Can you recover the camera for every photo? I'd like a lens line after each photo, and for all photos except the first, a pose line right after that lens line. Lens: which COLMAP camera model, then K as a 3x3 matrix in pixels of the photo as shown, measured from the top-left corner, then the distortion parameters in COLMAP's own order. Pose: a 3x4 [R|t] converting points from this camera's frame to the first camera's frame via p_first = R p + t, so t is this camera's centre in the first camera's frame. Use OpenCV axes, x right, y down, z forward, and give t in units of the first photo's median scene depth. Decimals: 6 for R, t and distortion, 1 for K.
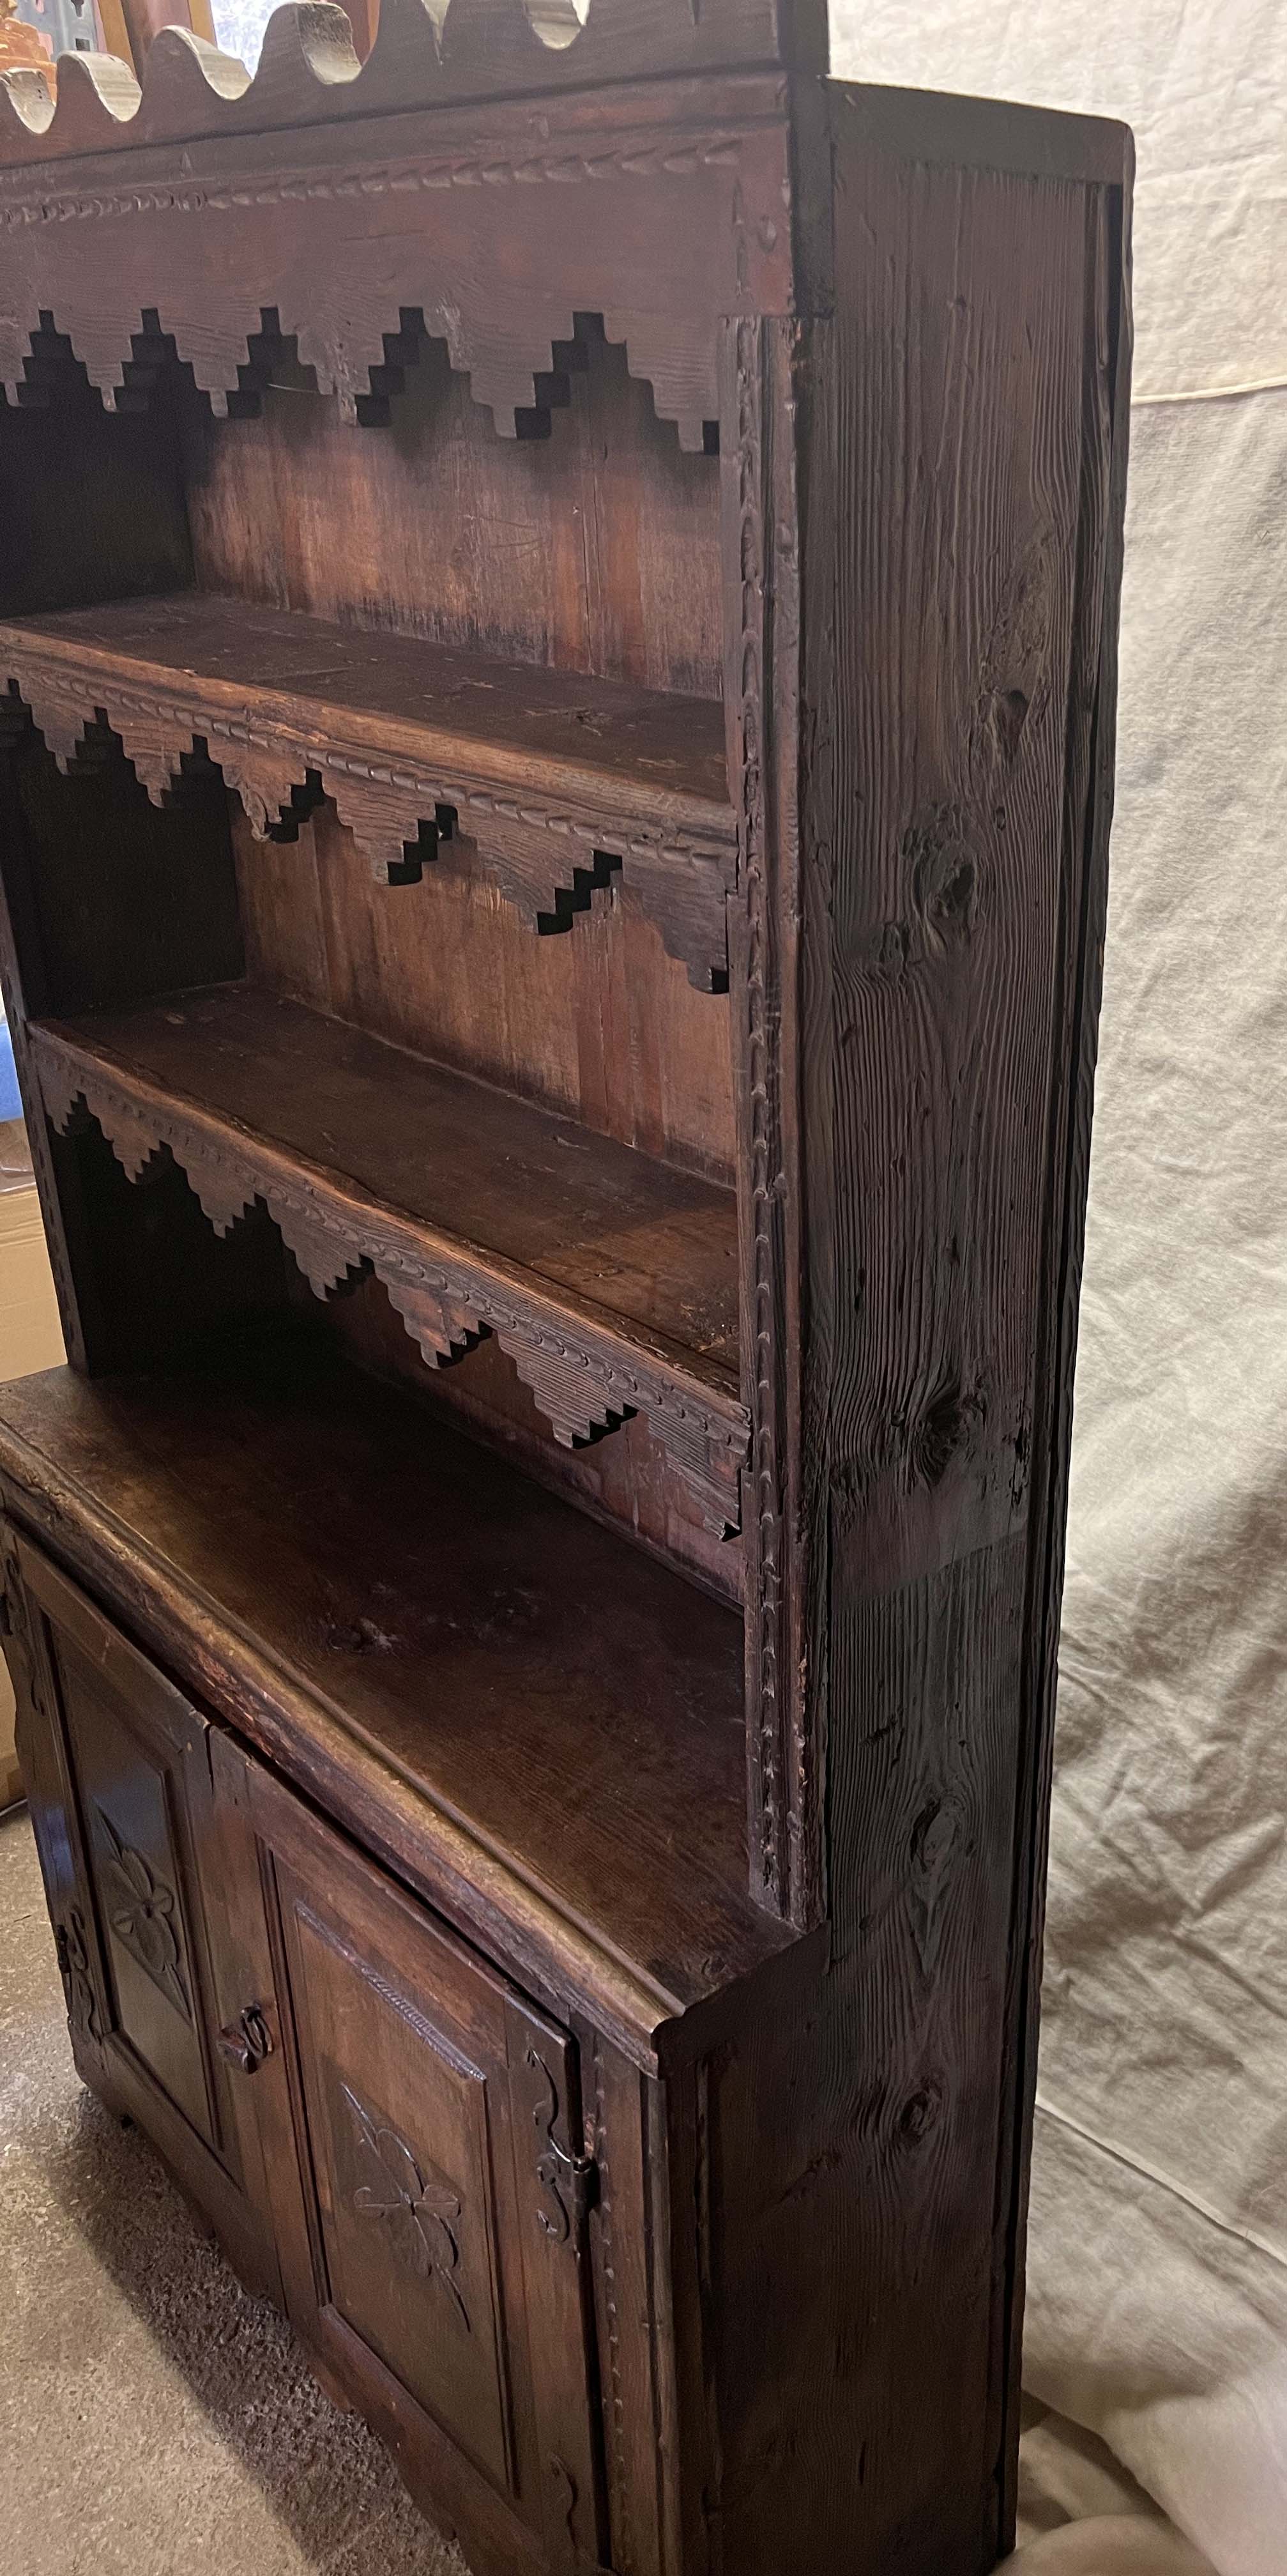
lens RADIAL K [[1963.8, 0, 977.8], [0, 1963.8, 1288.3], [0, 0, 1]] dist [0.005052, 0.000995]
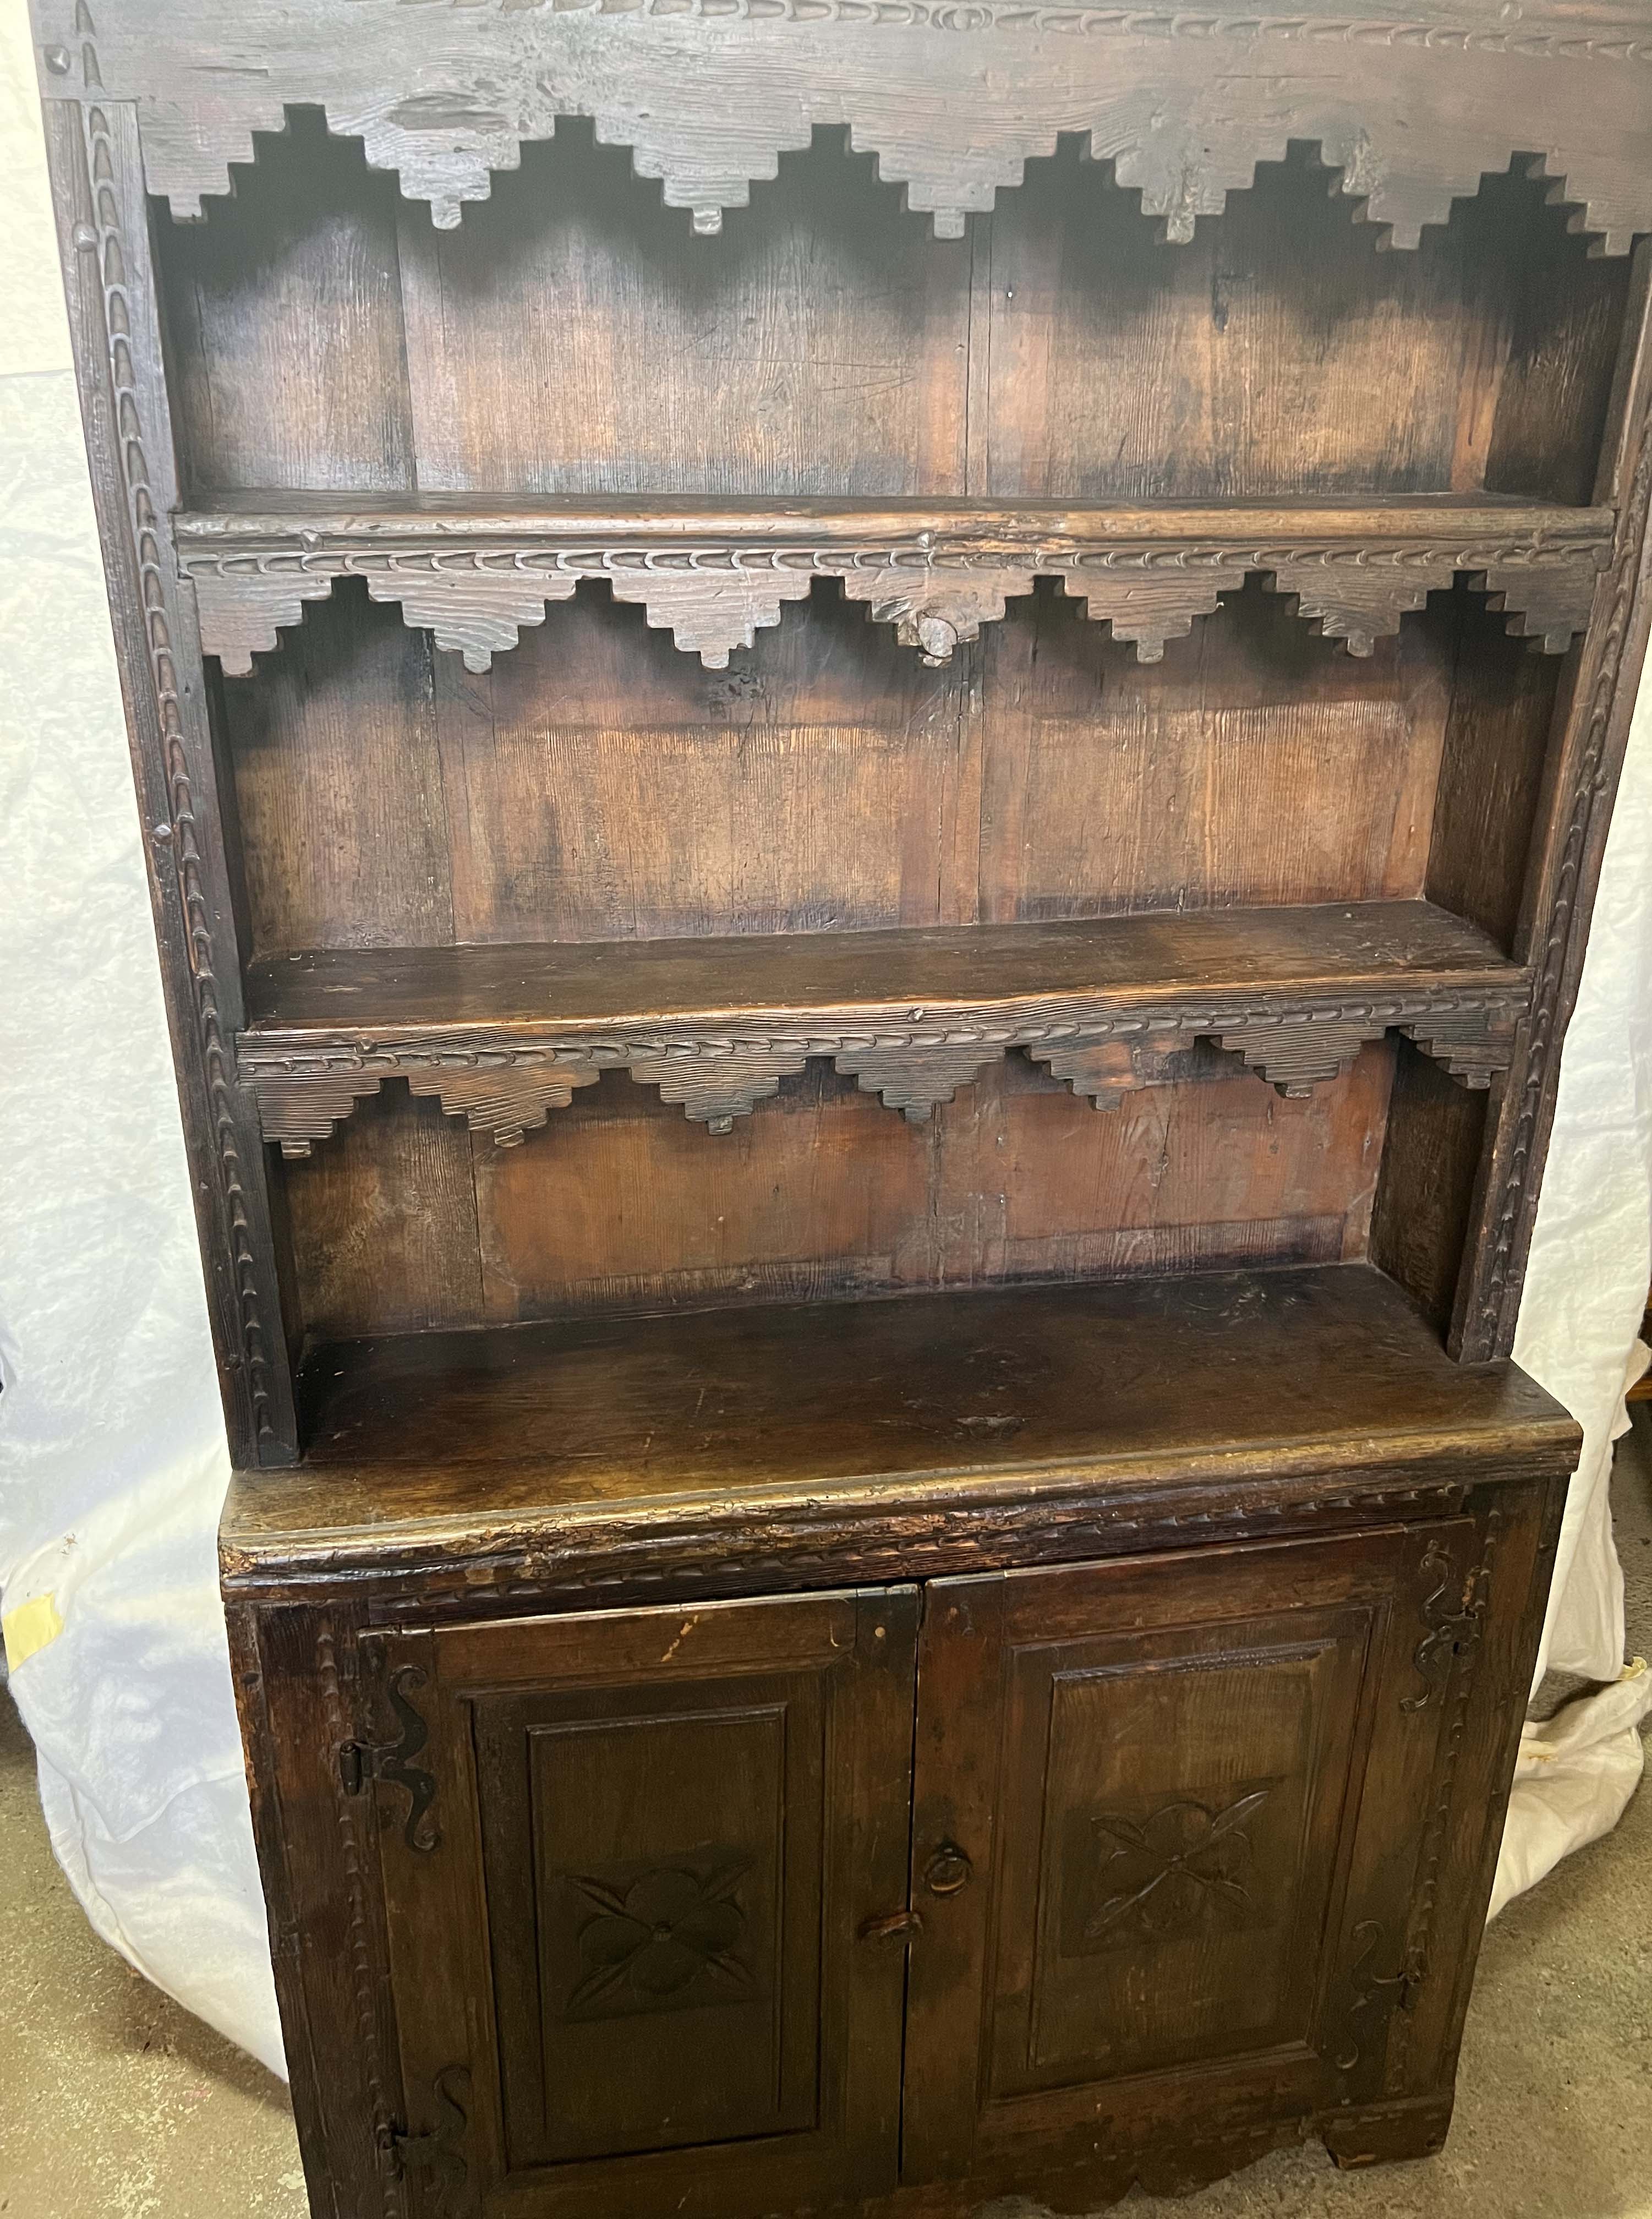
lens RADIAL K [[1690.0, 0, 788.0], [0, 1690.0, 1102.9], [0, 0, 1]] dist [0.032787, -0.038453]
pose [[0.589475, -0.324850, 0.739589, -1.316911], [0.349626, 0.927975, 0.128932, -0.184093], [-0.728204, 0.182577, 0.660594, 0.603430]]
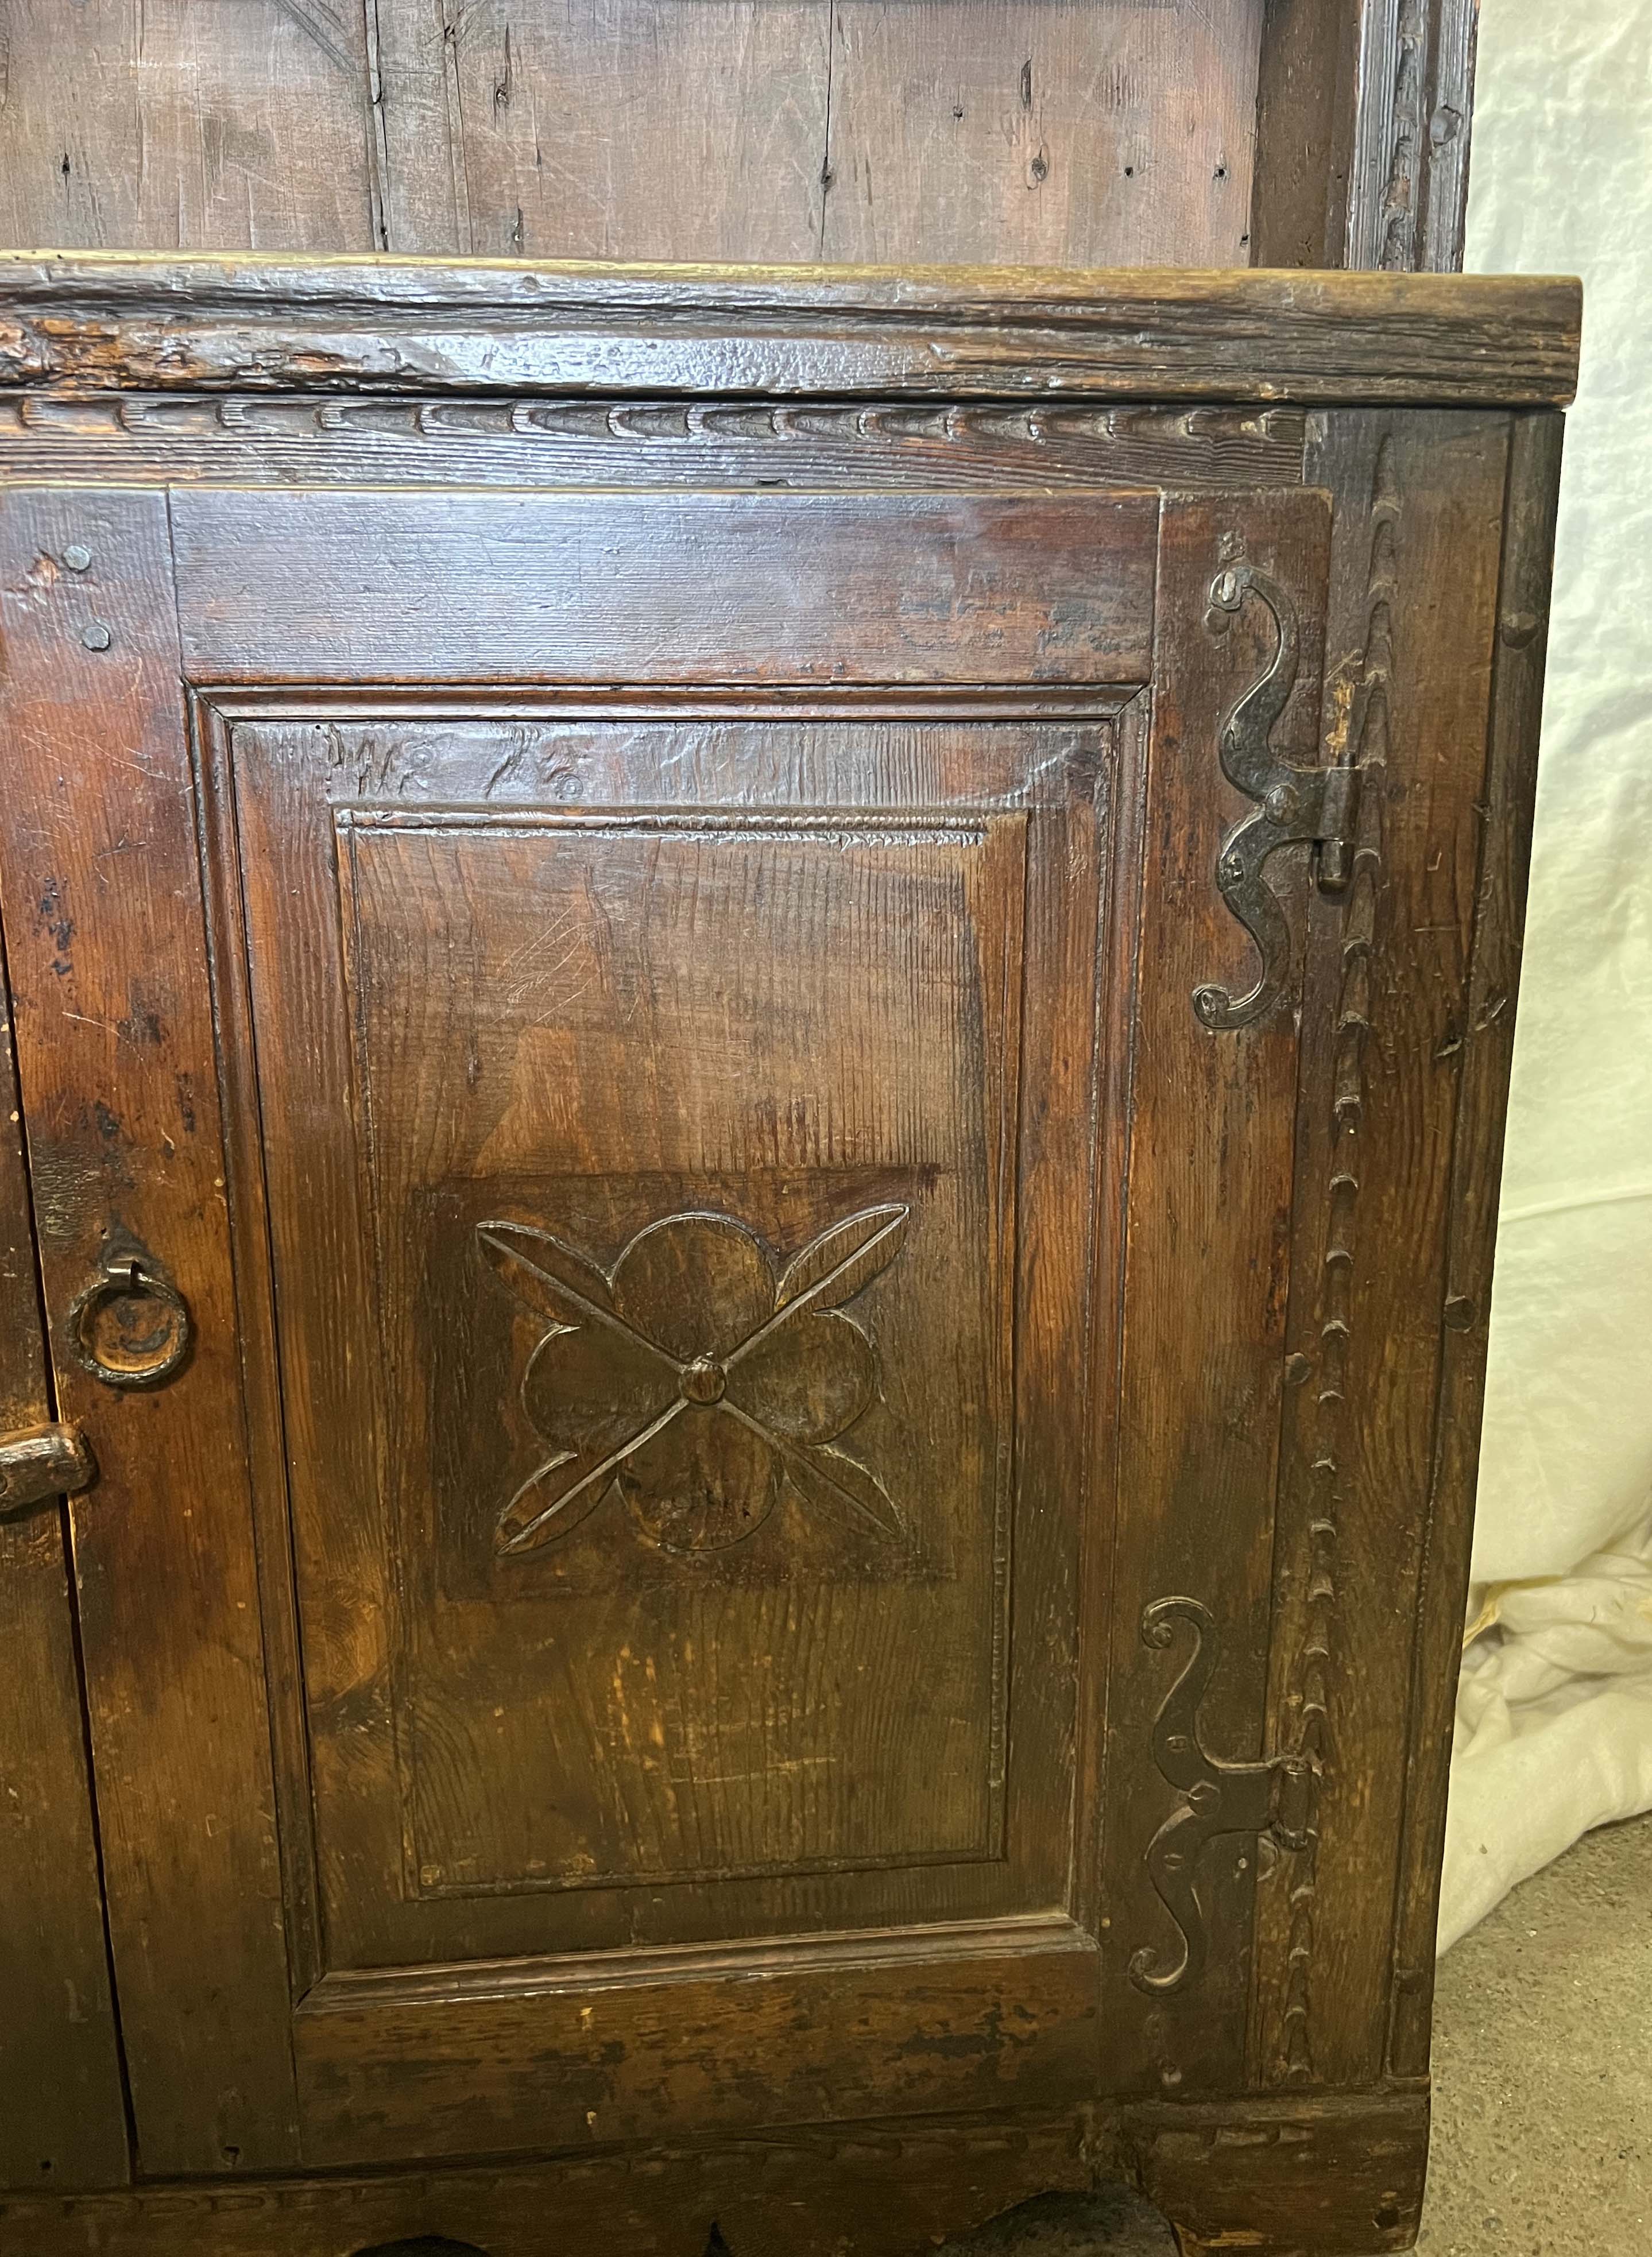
lens RADIAL K [[1774.4, 0, 826.0], [0, 1774.4, 1128.5], [0, 0, 1]] dist [0.004272, -0.012483]
pose [[0.658027, -0.202601, 0.725226, -0.769179], [0.331531, 0.942700, -0.037457, 0.572526], [-0.676082, 0.265082, 0.687491, 0.881924]]
